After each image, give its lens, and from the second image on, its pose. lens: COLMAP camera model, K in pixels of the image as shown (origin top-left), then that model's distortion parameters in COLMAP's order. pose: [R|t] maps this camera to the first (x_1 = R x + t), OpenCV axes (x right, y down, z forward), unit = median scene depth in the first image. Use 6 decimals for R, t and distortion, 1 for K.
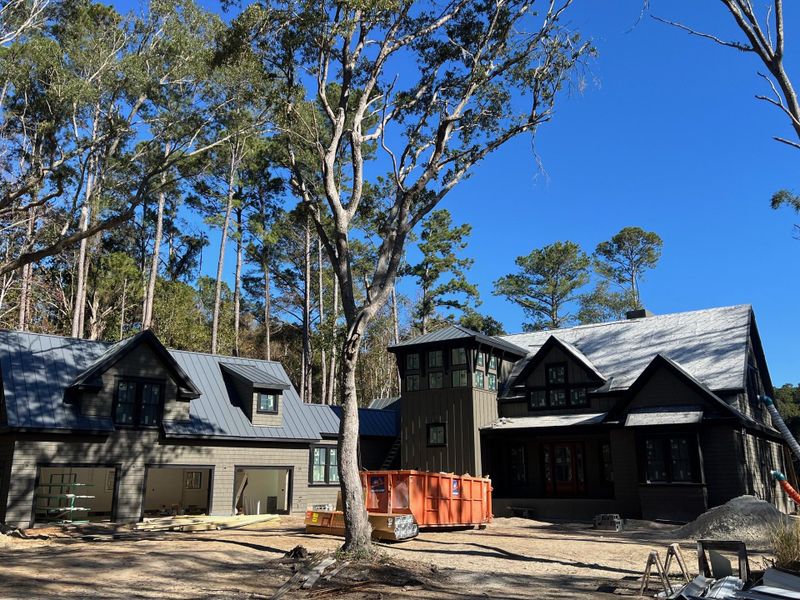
lens RADIAL K [[713.6, 0, 400.0], [0, 713.6, 300.0], [0, 0, 1]] dist [0.017174, 0.002804]
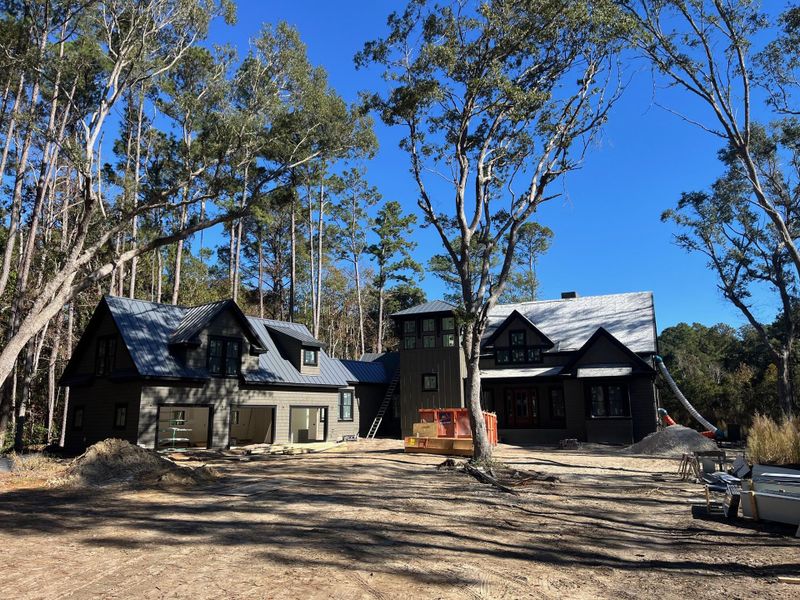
lens RADIAL K [[606.8, 0, 400.0], [0, 606.8, 300.0], [0, 0, 1]] dist [0.004332, 0.000960]
pose [[0.983895, 0.029735, 0.176258, -0.239215], [-0.039468, 0.997868, 0.051972, -0.023096], [-0.174337, -0.058092, 0.982971, -0.101507]]
